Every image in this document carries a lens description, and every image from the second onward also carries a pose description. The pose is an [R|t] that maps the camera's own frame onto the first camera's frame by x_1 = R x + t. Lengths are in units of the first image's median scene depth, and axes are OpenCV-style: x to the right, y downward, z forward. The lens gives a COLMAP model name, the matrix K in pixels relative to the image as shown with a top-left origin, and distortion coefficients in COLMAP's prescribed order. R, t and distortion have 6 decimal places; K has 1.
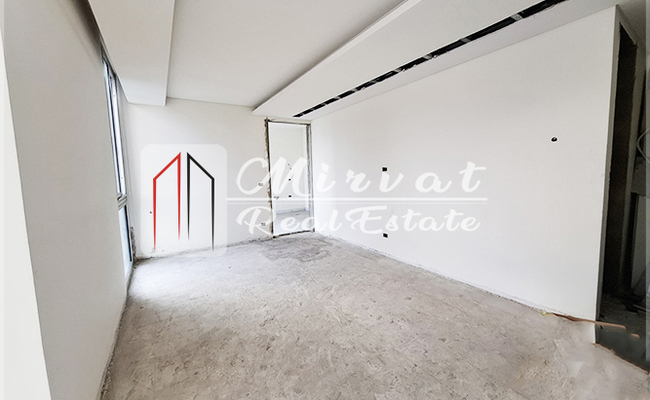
lens RADIAL K [[256.9, 0, 326.1], [0, 256.9, 199.9], [0, 0, 1]] dist [0.002480, 0.000194]
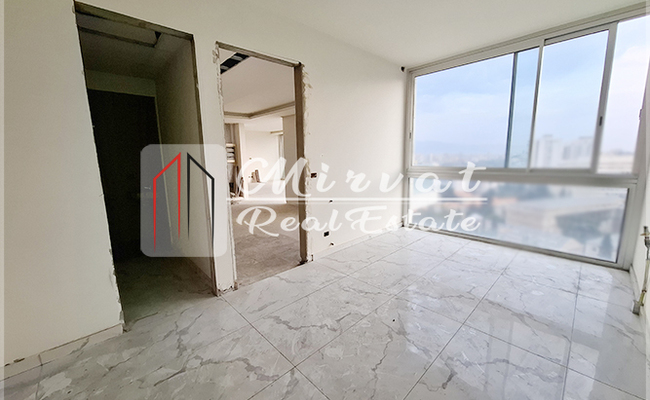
lens RADIAL K [[256.9, 0, 326.7], [0, 256.9, 198.5], [0, 0, 1]] dist [0.002480, 0.000194]
pose [[-0.984105, 0.065946, -0.164889, -0.198561], [0.023475, 0.968655, 0.247298, -0.179325], [0.176029, 0.239497, -0.954806, 1.808236]]
